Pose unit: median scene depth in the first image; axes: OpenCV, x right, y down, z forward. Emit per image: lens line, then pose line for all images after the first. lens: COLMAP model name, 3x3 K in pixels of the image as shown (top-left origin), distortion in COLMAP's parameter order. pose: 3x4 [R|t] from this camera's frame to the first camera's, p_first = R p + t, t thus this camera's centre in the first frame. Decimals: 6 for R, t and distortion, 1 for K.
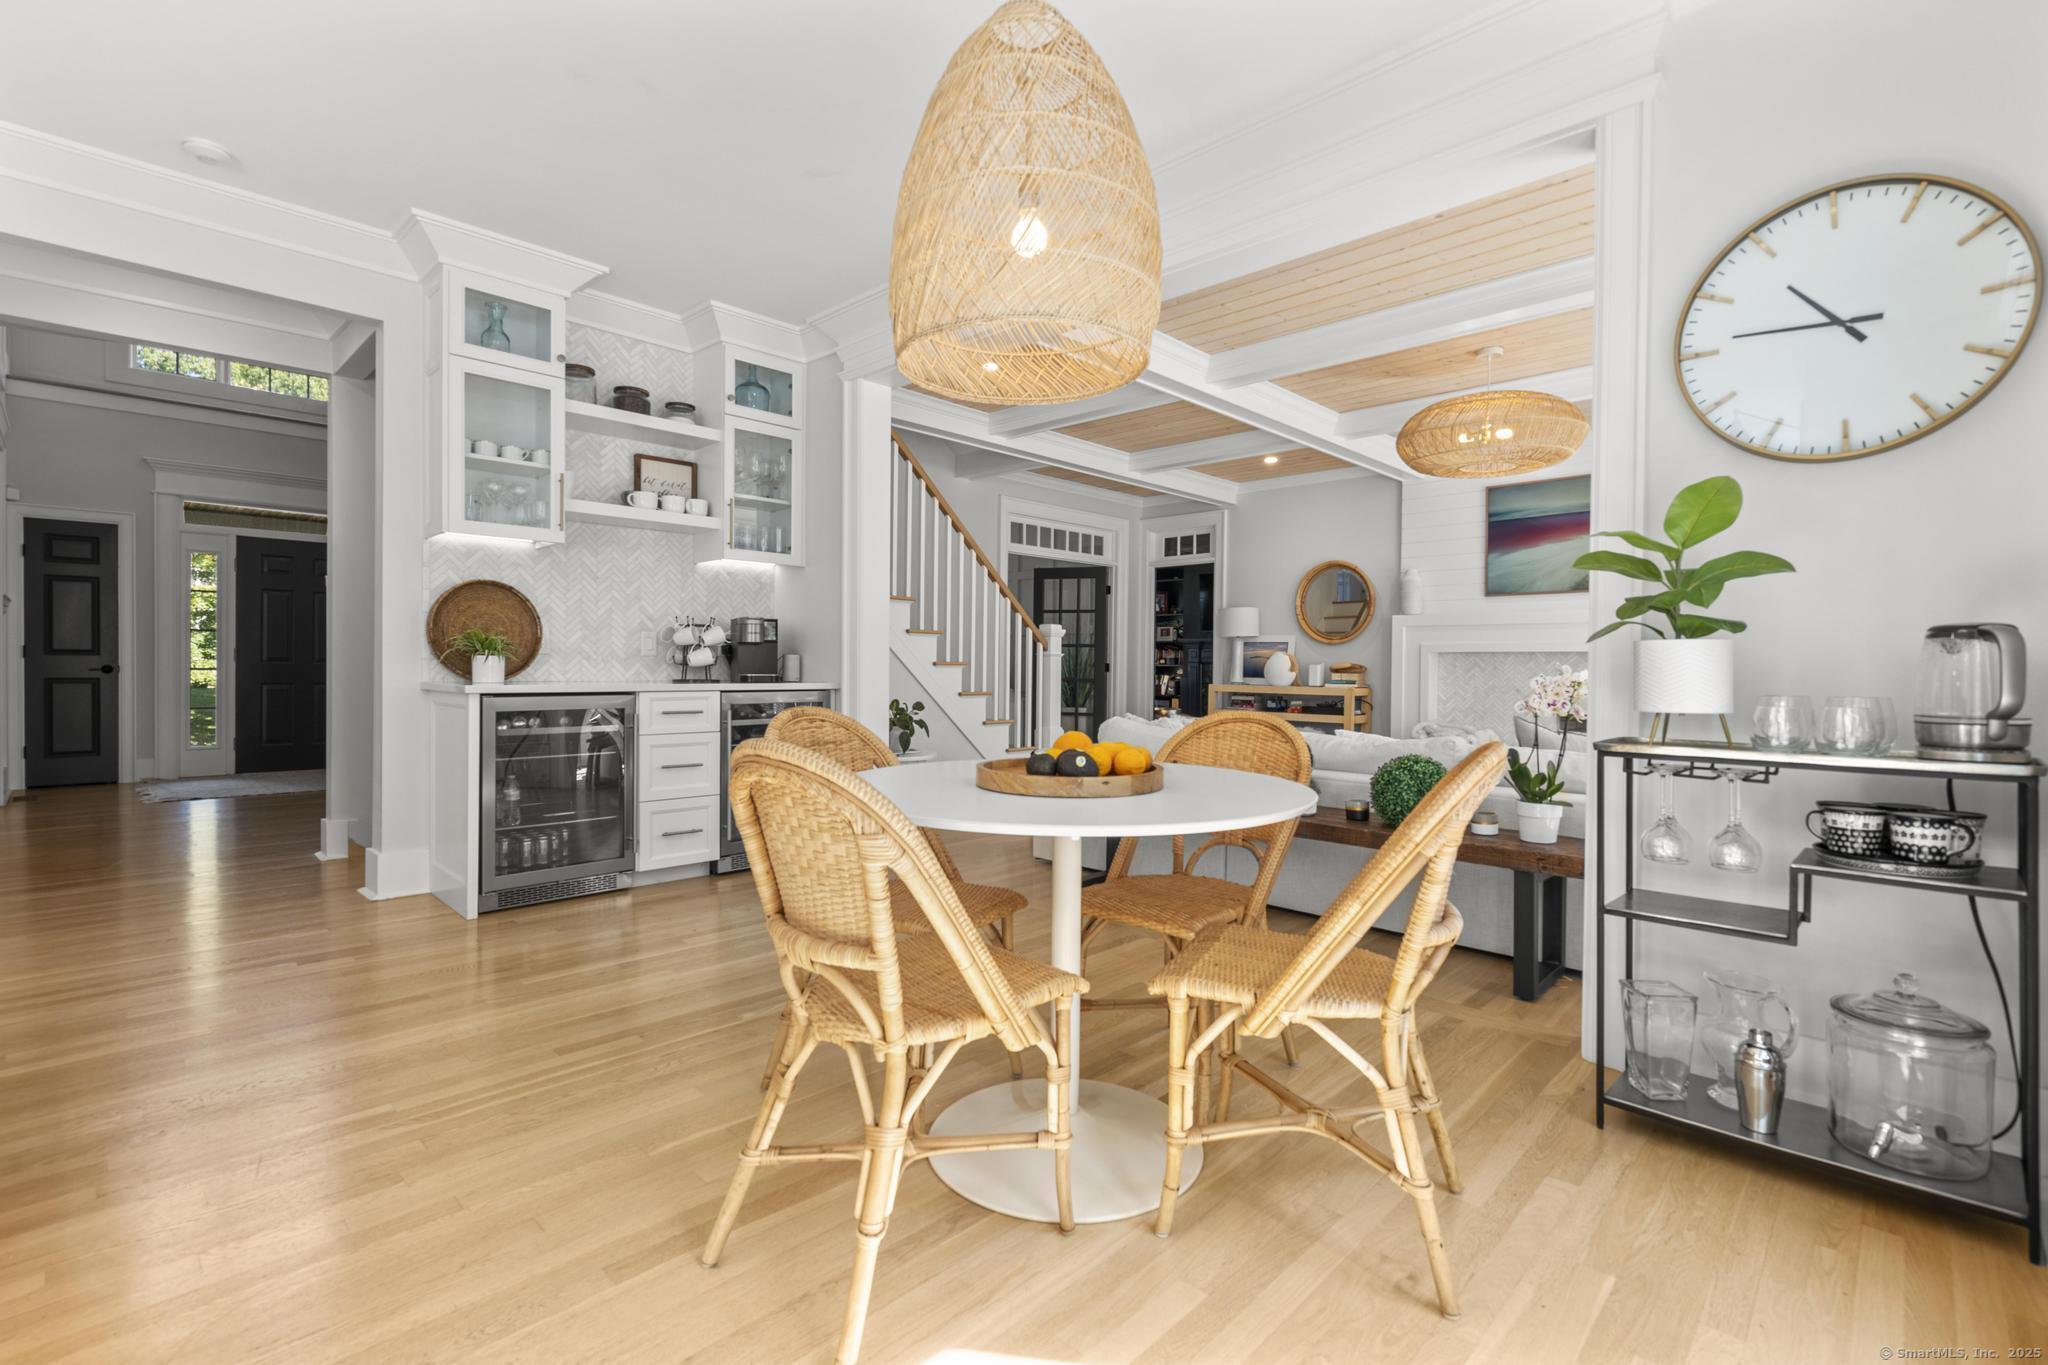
lens RADIAL K [[919.3, 0, 1024.0], [0, 919.3, 678.6], [0, 0, 1]] dist [0.001729, 0.000460]
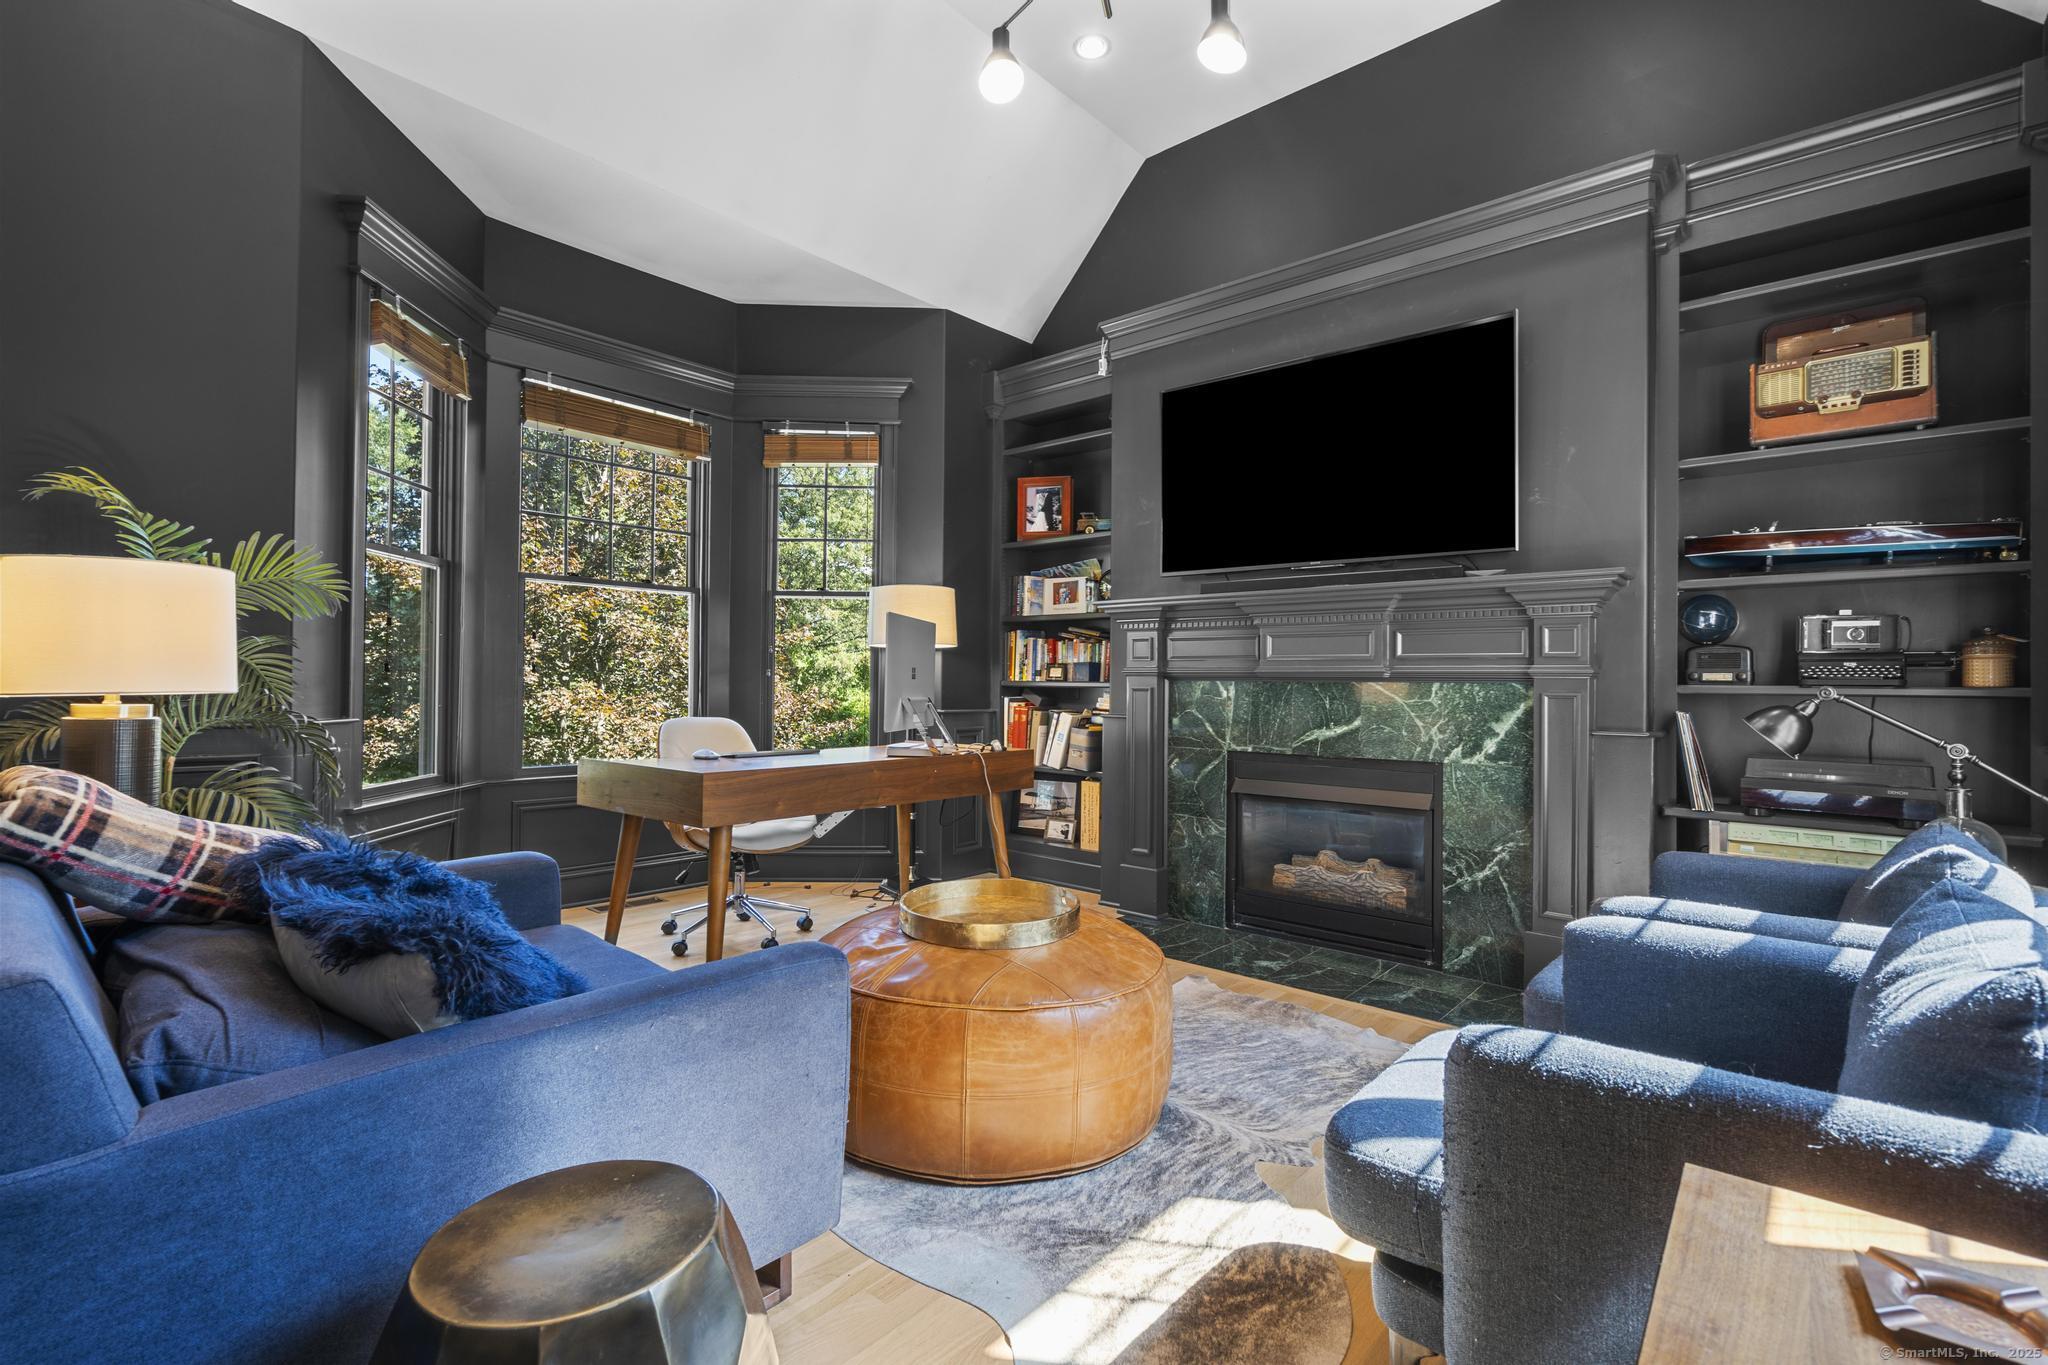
lens RADIAL K [[919.3, 0, 1030.7], [0, 919.3, 679.2], [0, 0, 1]] dist [0.001729, 0.000460]
pose [[0.998465, -0.005836, 0.055070, 0.123526], [0.006548, 0.999897, -0.012759, -0.011926], [-0.054990, 0.013100, 0.998401, 0.660819]]
